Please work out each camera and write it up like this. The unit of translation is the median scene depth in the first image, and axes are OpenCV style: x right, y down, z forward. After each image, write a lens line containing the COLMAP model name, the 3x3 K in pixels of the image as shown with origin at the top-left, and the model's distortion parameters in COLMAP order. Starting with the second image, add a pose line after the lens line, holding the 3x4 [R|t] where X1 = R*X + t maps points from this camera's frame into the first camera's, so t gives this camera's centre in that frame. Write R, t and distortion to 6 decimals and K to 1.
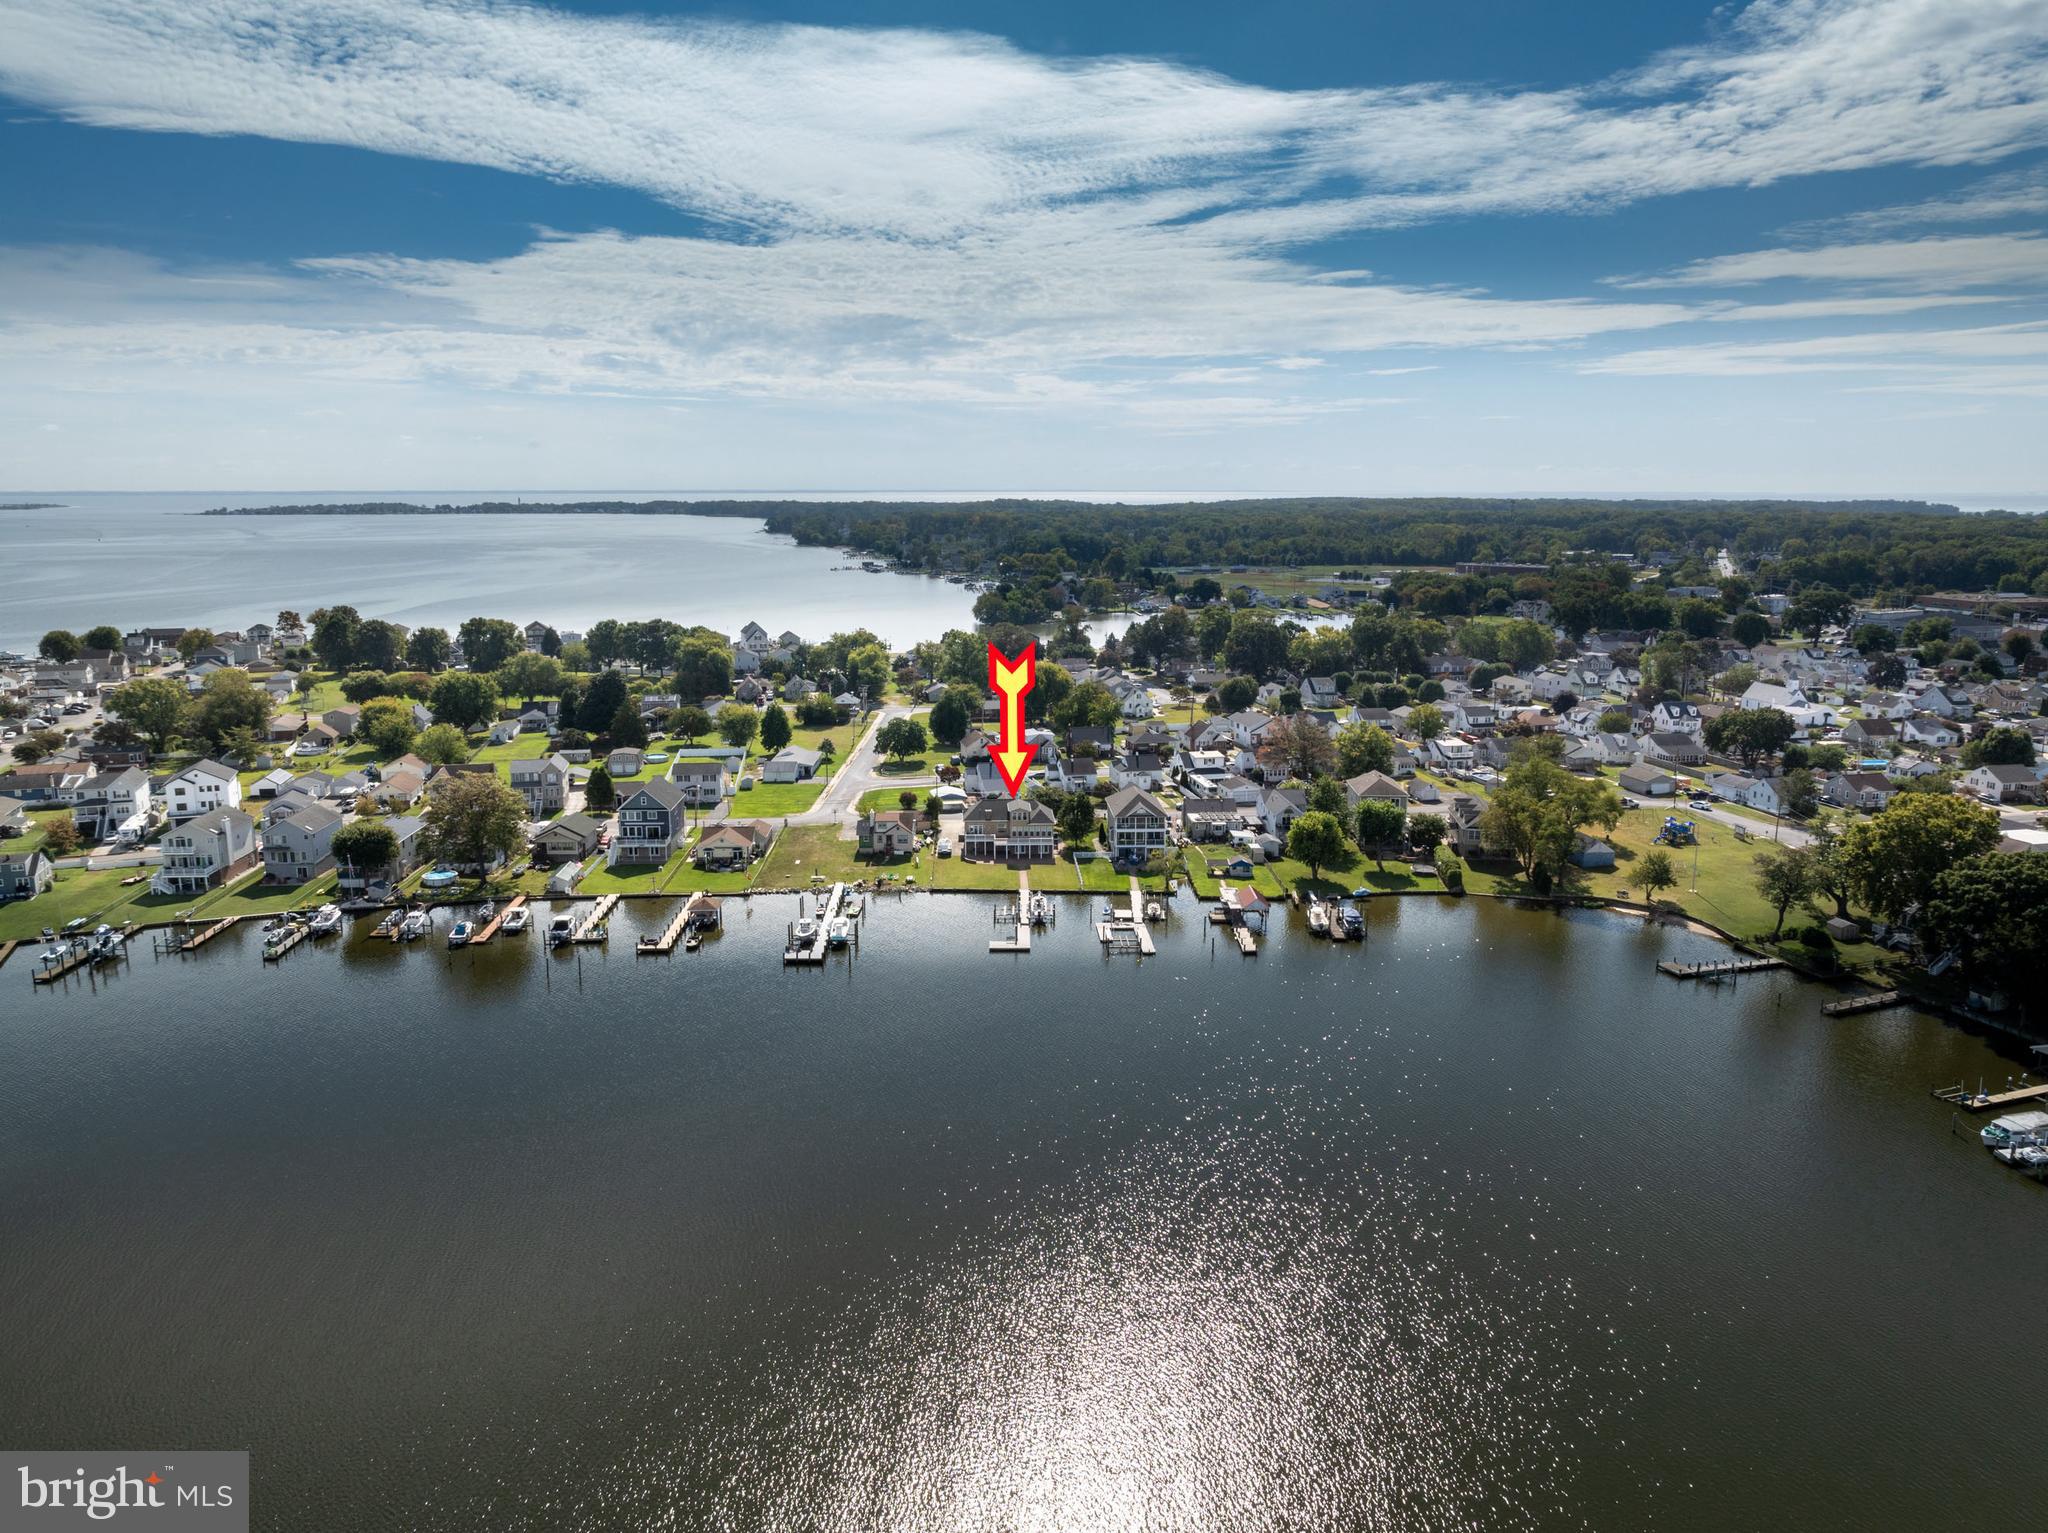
lens RADIAL K [[1438.4, 0, 1024.0], [0, 1438.4, 766.5], [0, 0, 1]] dist [-0.034946, 0.023204]
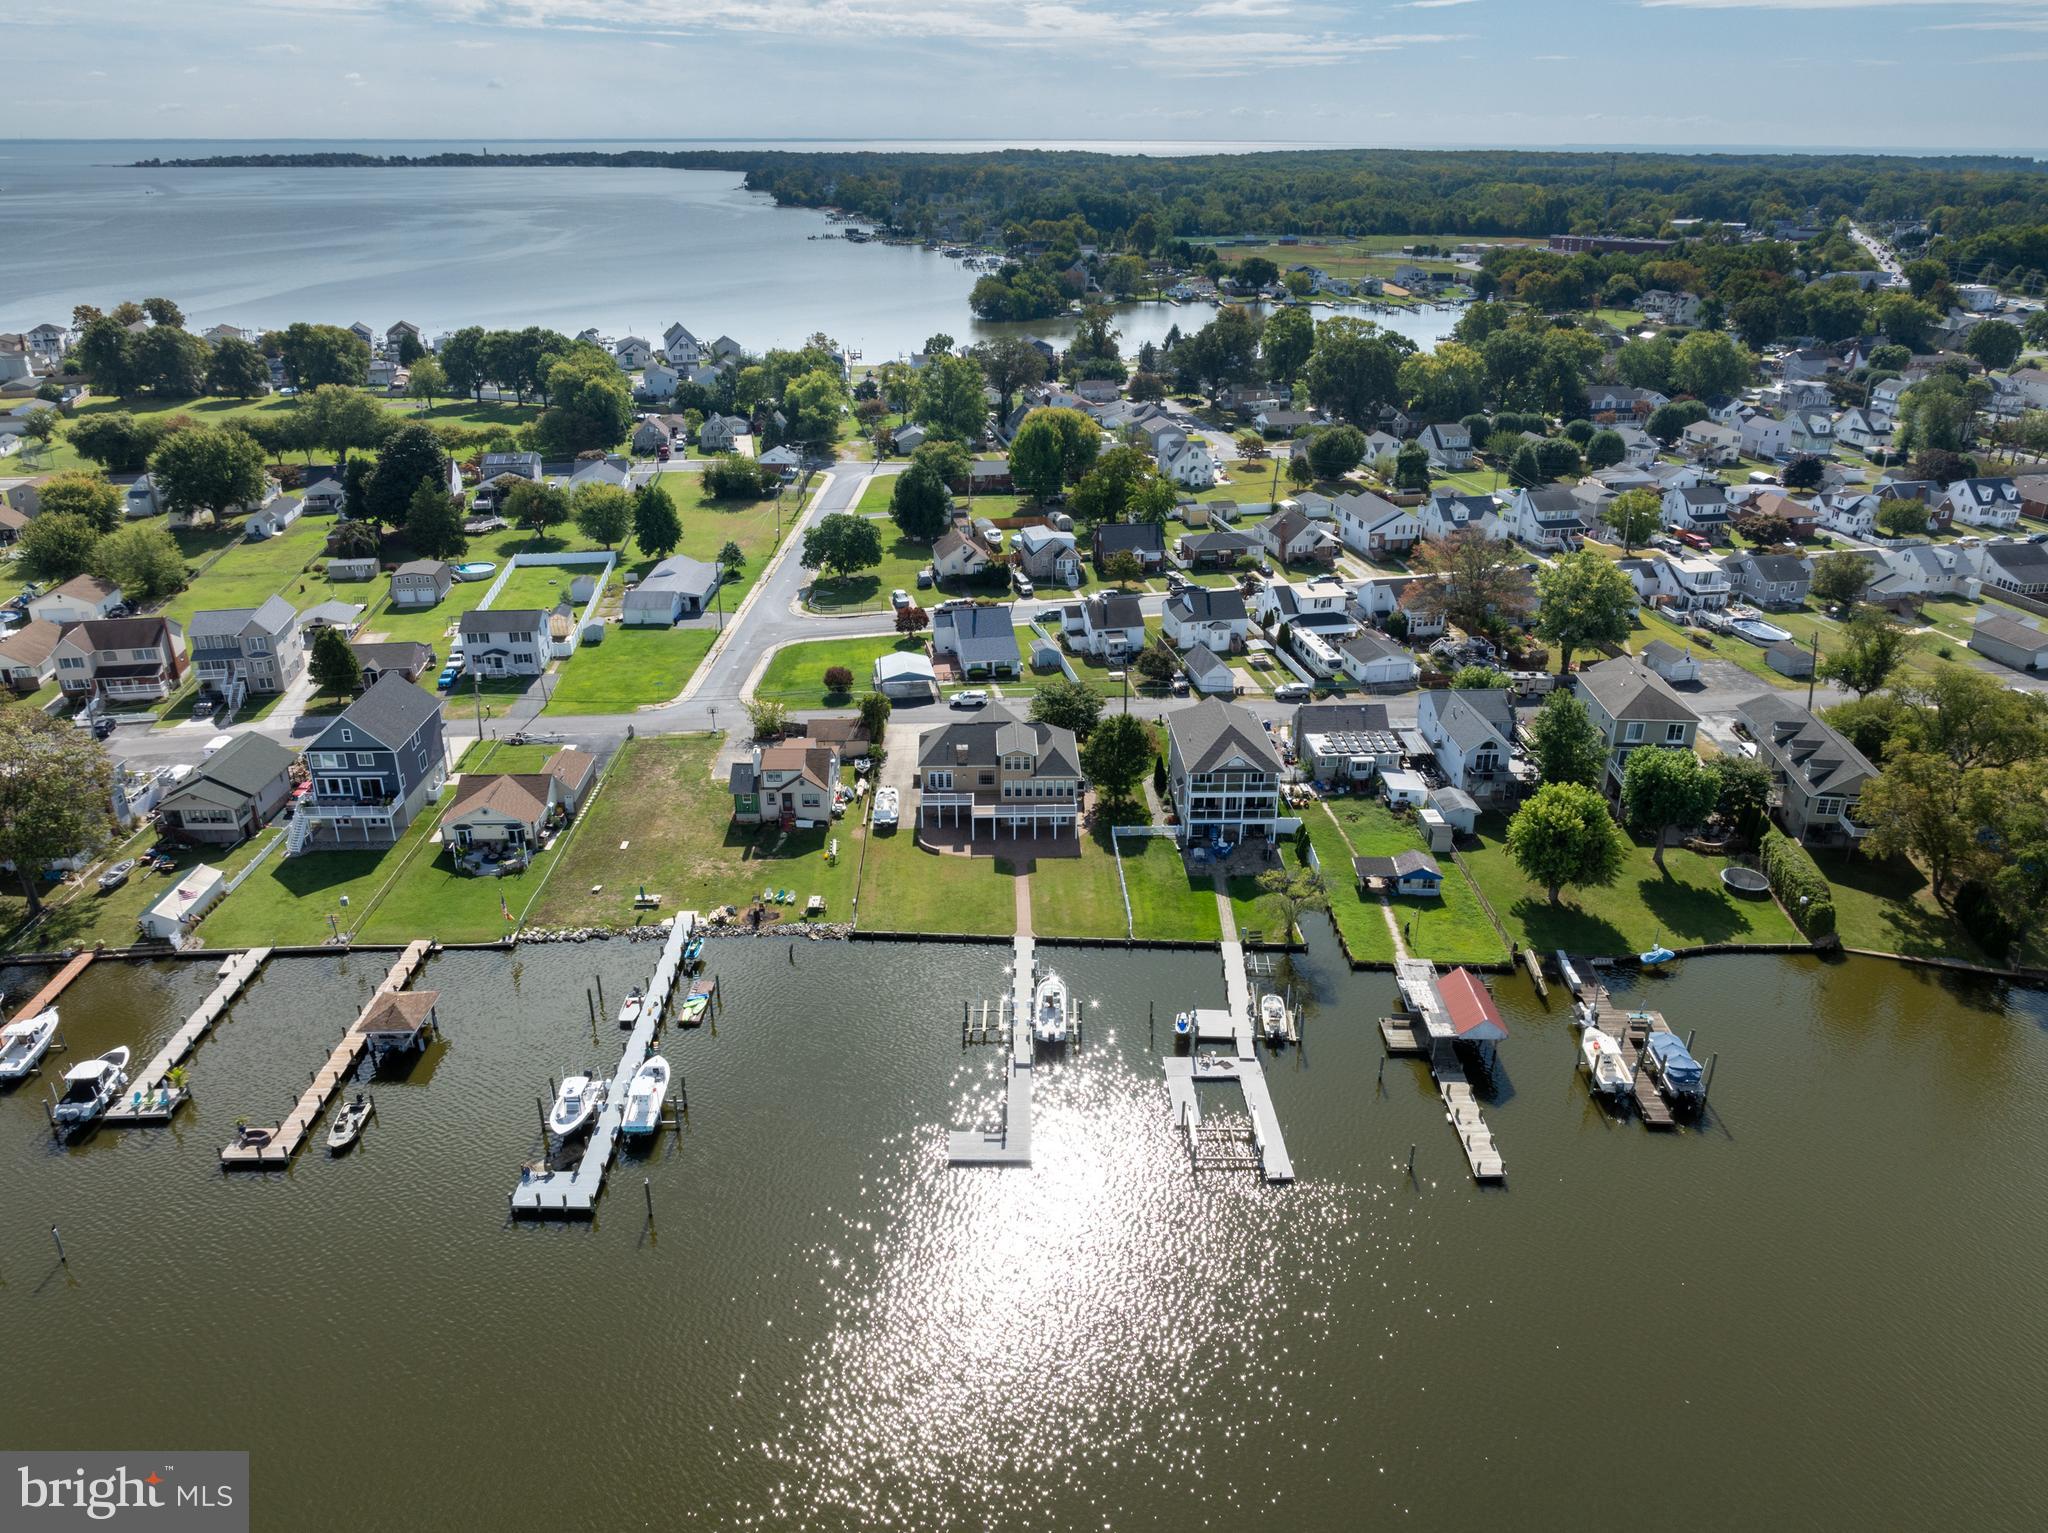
lens RADIAL K [[1438.4, 0, 1024.0], [0, 1438.4, 766.5], [0, 0, 1]] dist [-0.034946, 0.023204]
pose [[0.999965, 0.005762, -0.006054, 0.002114], [-0.004277, 0.975125, 0.221613, -0.063441], [0.007181, -0.221579, 0.975116, 0.323873]]
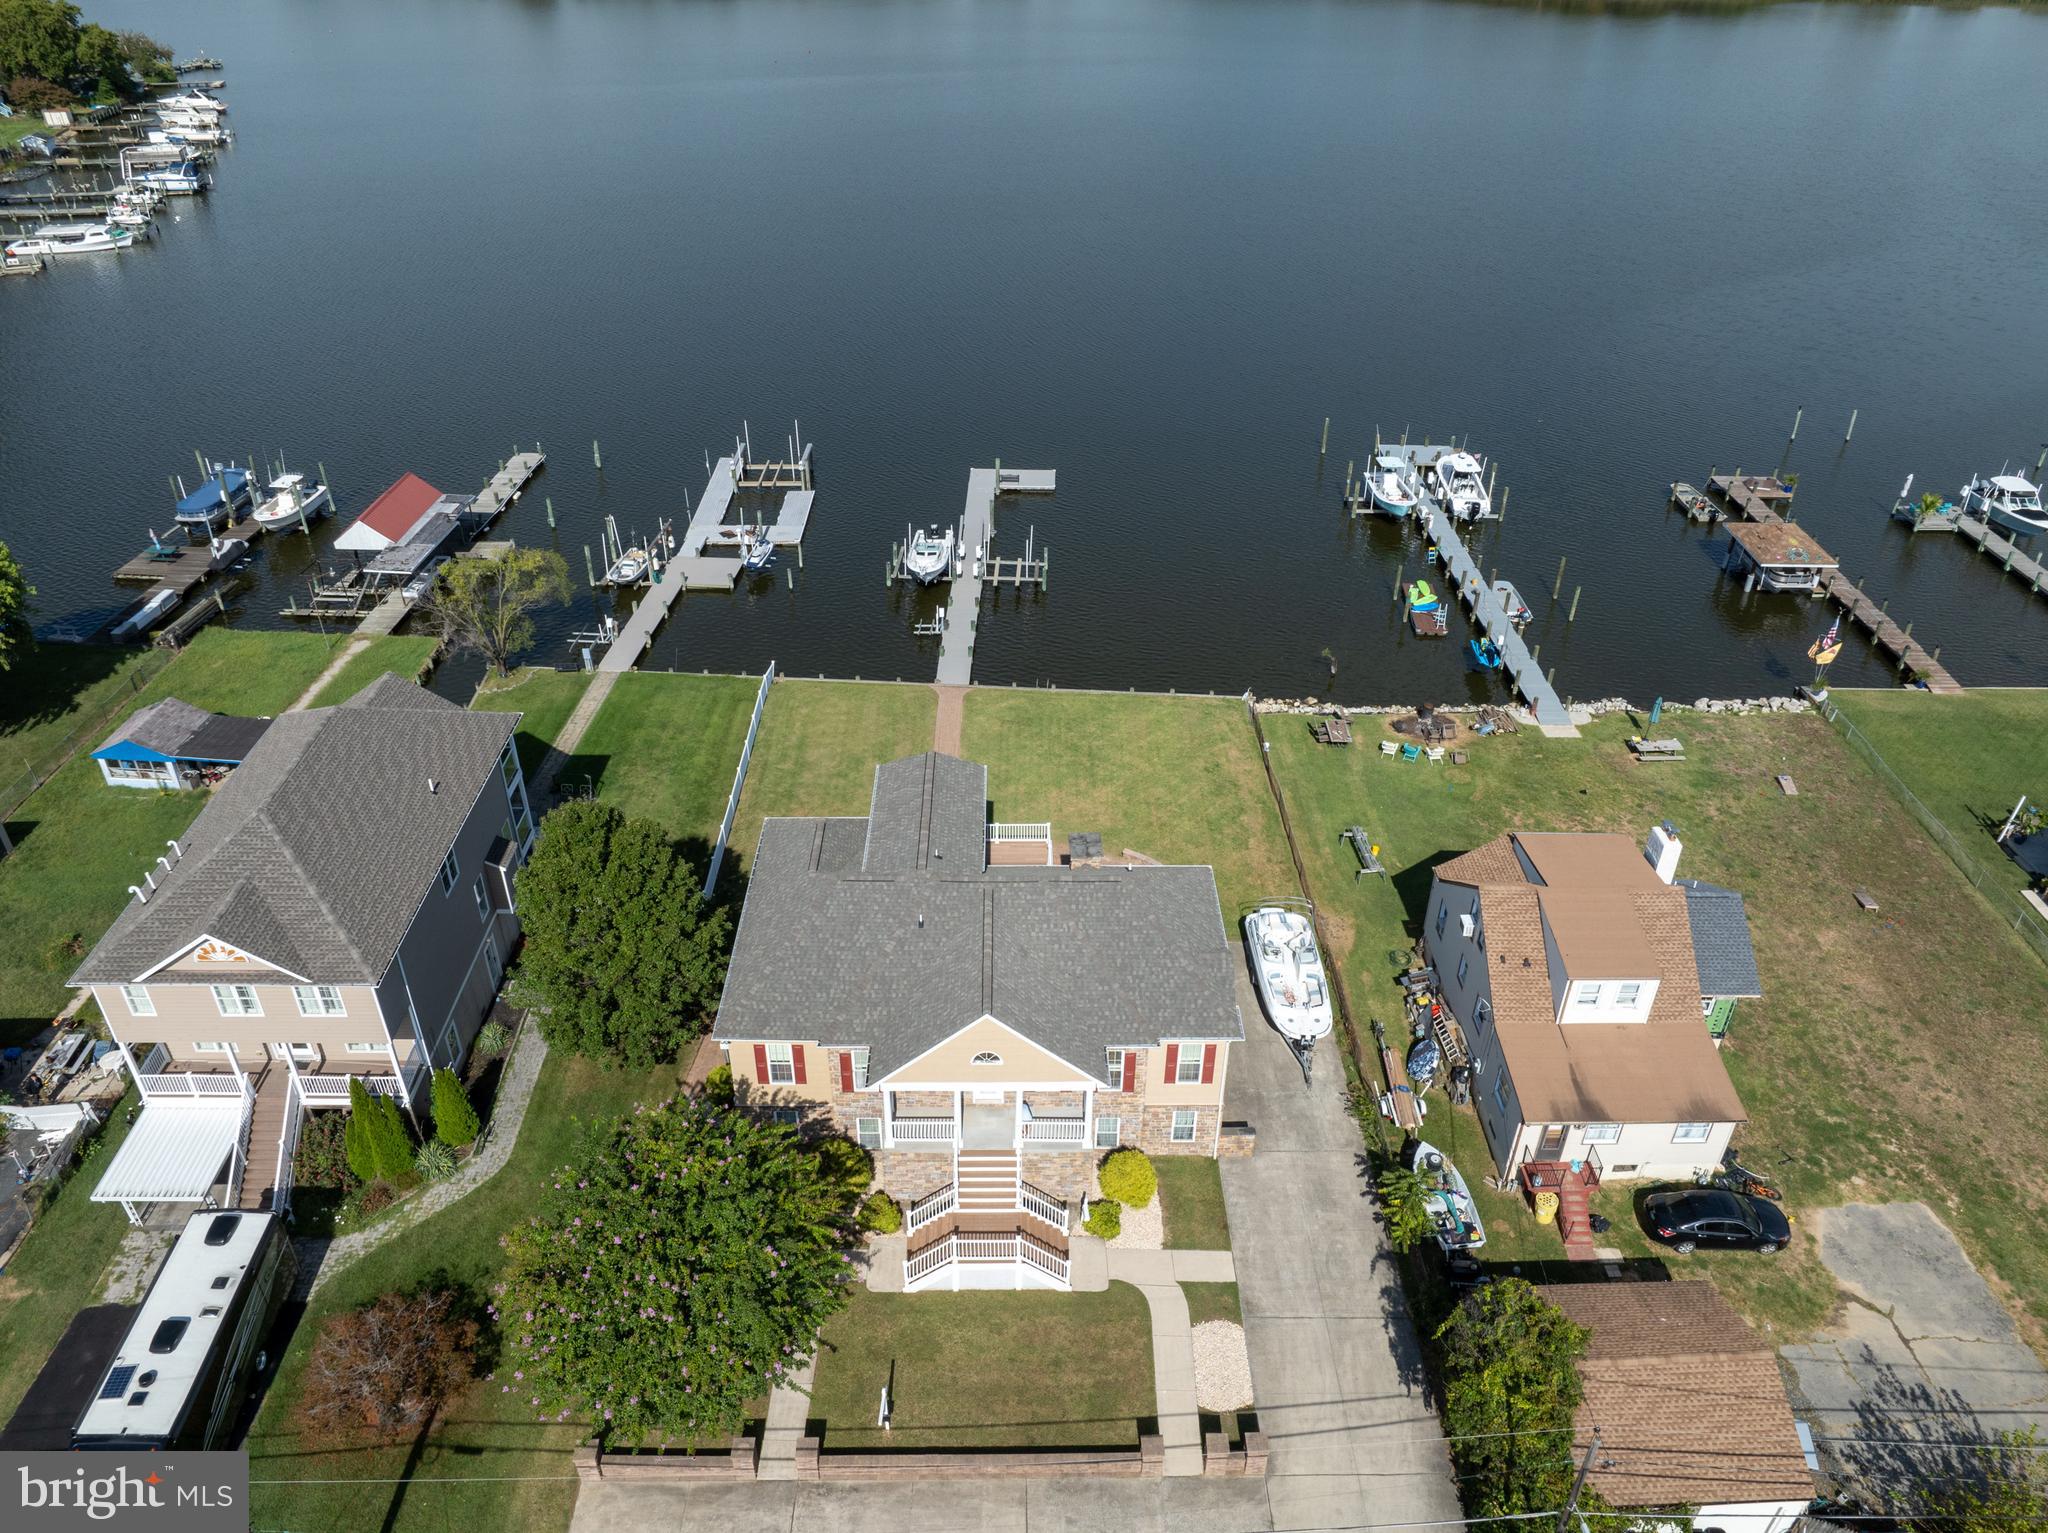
lens RADIAL K [[1446.6, 0, 1024.0], [0, 1446.6, 766.5], [0, 0, 1]] dist [-0.031521, -0.004535]
pose [[-0.999547, -0.023214, 0.019170, -0.014574], [-0.003295, 0.717271, 0.696787, -0.082382], [-0.029925, 0.696408, -0.717022, 0.822225]]
